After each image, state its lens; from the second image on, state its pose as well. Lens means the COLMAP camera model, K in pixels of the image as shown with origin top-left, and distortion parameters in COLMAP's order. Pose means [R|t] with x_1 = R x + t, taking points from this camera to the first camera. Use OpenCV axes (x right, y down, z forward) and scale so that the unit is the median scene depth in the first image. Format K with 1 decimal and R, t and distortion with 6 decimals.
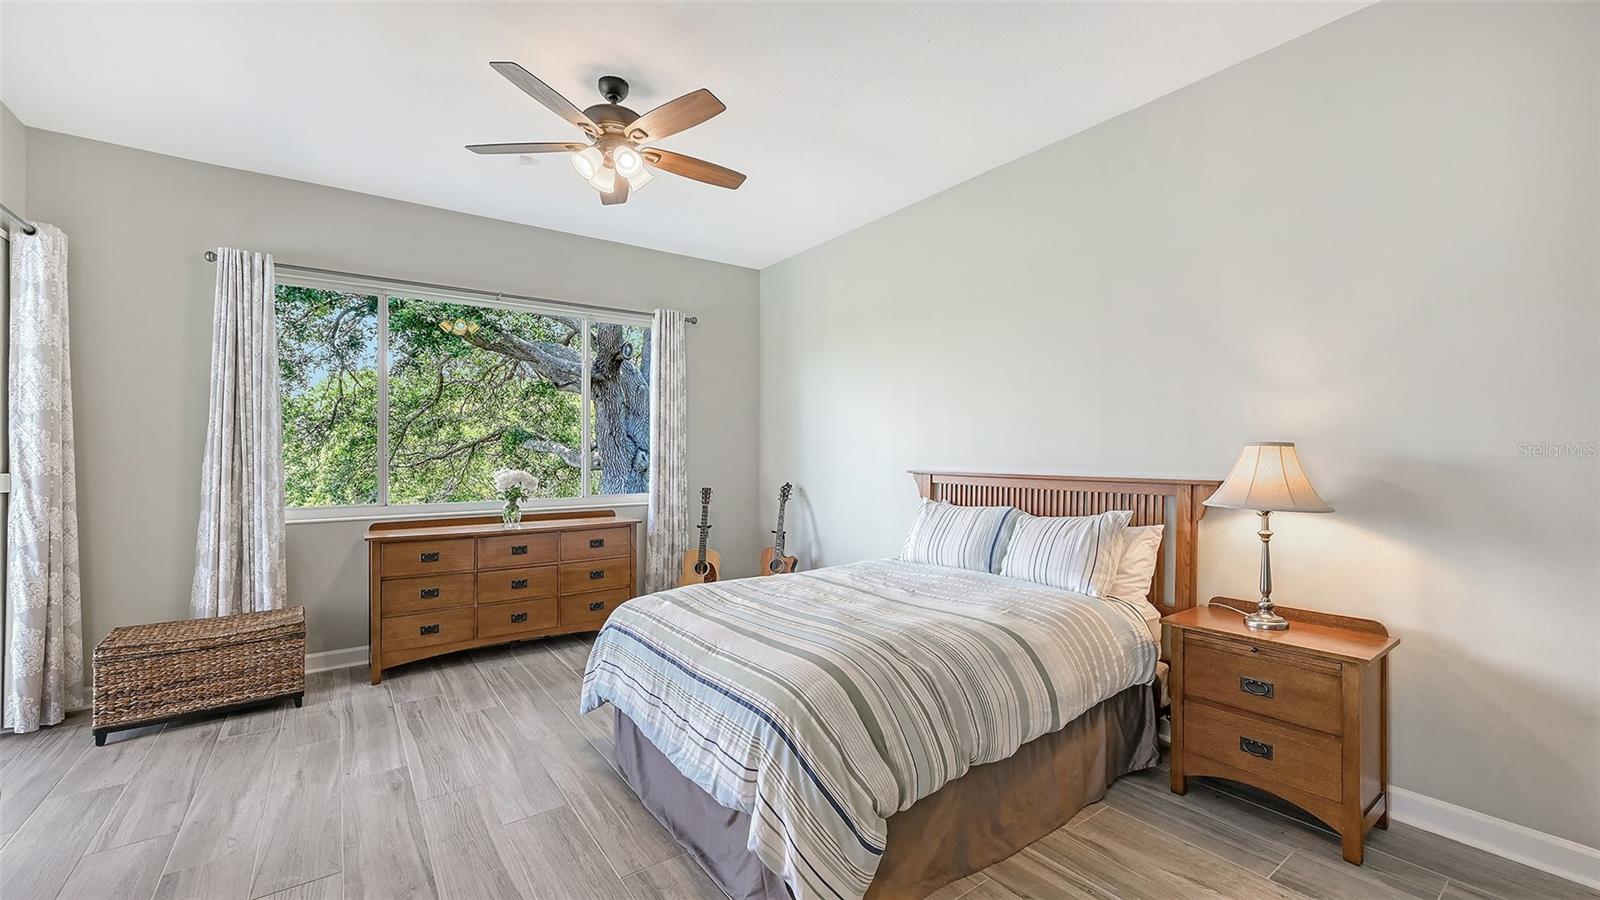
lens RADIAL K [[643.4, 0, 806.1], [0, 643.4, 447.4], [0, 0, 1]] dist [-0.000129, -0.000122]
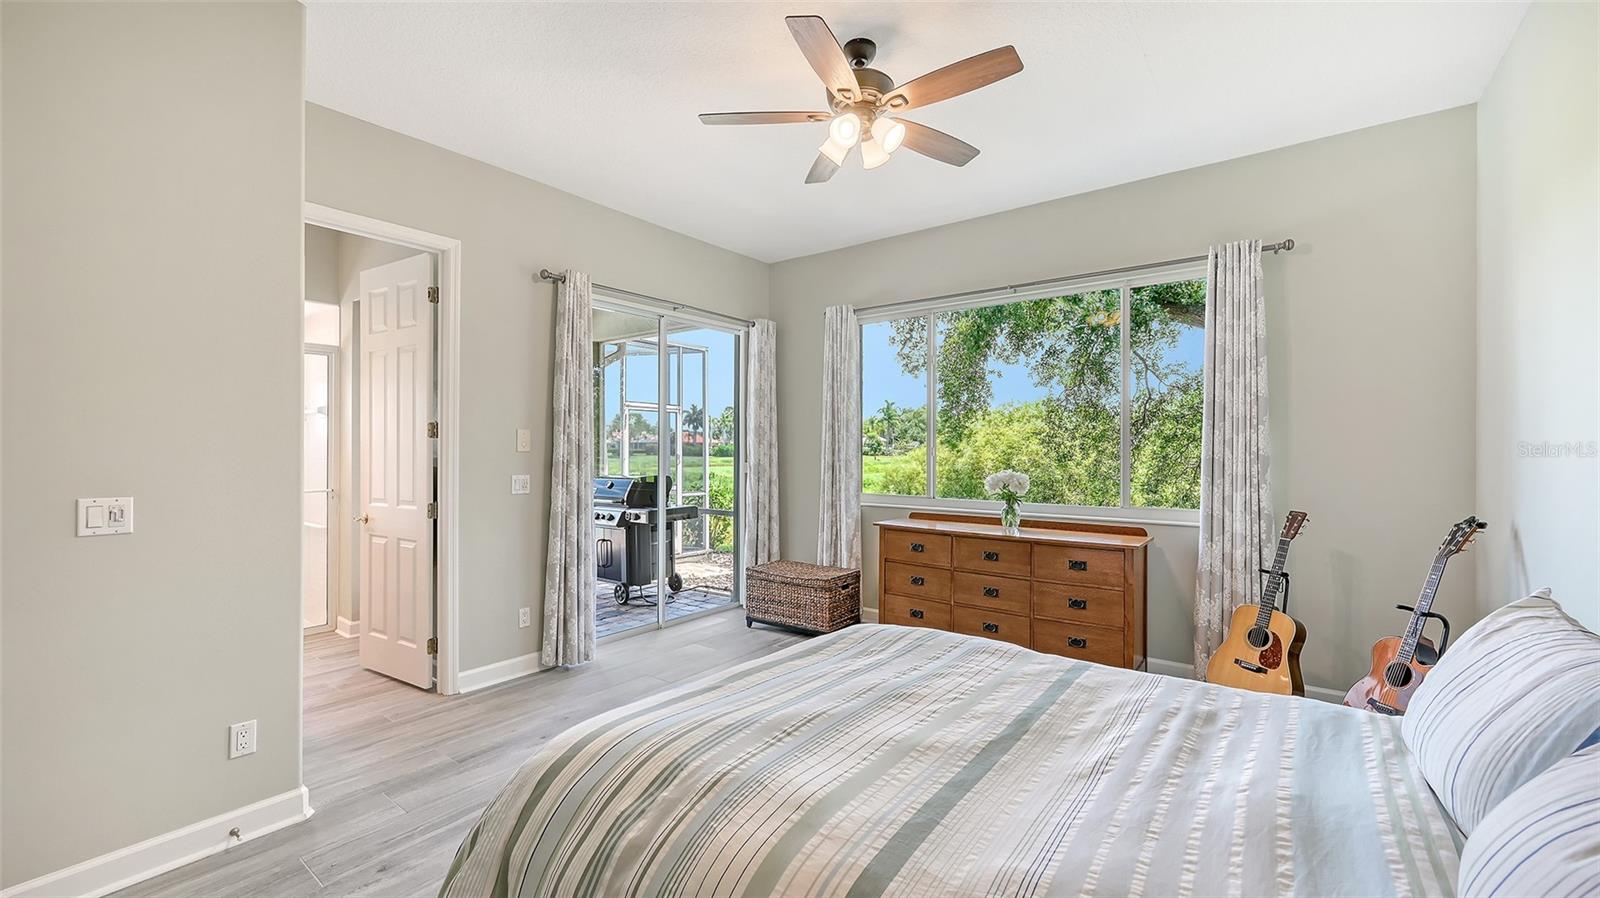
lens RADIAL K [[643.4, 0, 806.1], [0, 643.4, 446.4], [0, 0, 1]] dist [-0.000129, -0.000122]
pose [[0.286415, 0.000857, -0.958105, 0.377519], [0.004539, 0.999987, 0.002252, -0.004358], [0.958095, -0.004994, 0.286407, 0.471014]]
